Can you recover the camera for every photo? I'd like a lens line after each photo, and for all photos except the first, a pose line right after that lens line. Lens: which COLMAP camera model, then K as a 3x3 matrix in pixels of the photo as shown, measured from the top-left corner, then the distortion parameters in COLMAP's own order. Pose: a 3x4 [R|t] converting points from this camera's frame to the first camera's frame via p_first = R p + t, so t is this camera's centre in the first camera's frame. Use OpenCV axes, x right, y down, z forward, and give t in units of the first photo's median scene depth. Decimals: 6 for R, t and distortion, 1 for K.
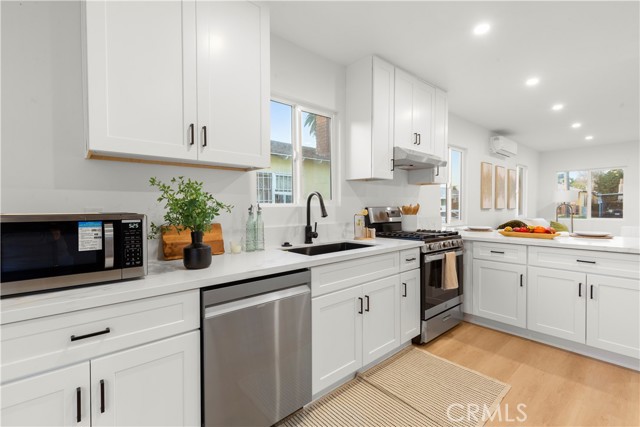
lens RADIAL K [[293.0, 0, 320.0], [0, 293.0, 213.5], [0, 0, 1]] dist [0.006505, 0.000623]
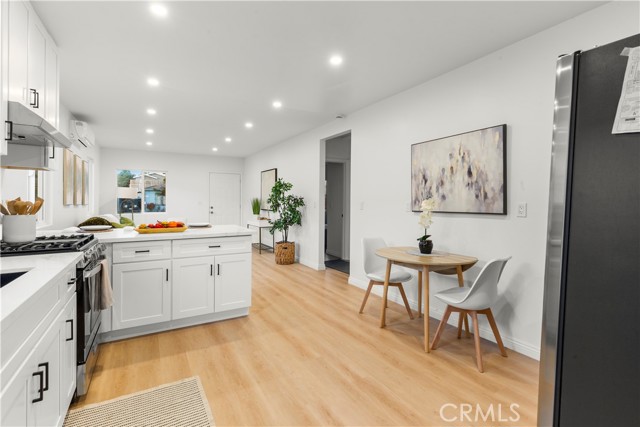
lens RADIAL K [[294.0, 0, 315.8], [0, 294.0, 204.8], [0, 0, 1]] dist [0.003060, 0.000315]
pose [[0.187484, -0.002433, 0.982265, -0.225739], [0.017360, 0.999849, -0.000837, -0.006229], [-0.982114, 0.017209, 0.187498, 0.300945]]
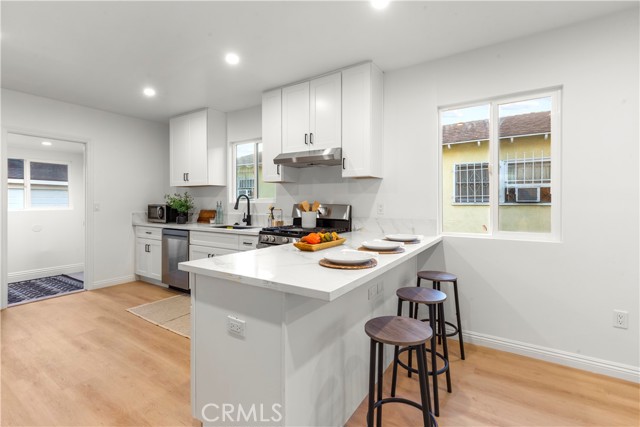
lens RADIAL K [[294.0, 0, 315.8], [0, 294.0, 204.8], [0, 0, 1]] dist [0.003060, 0.000315]
pose [[0.267148, 0.013835, -0.963556, 1.576025], [-0.025321, 0.999652, 0.007333, -0.033197], [0.963323, 0.022439, 0.267406, 0.878845]]
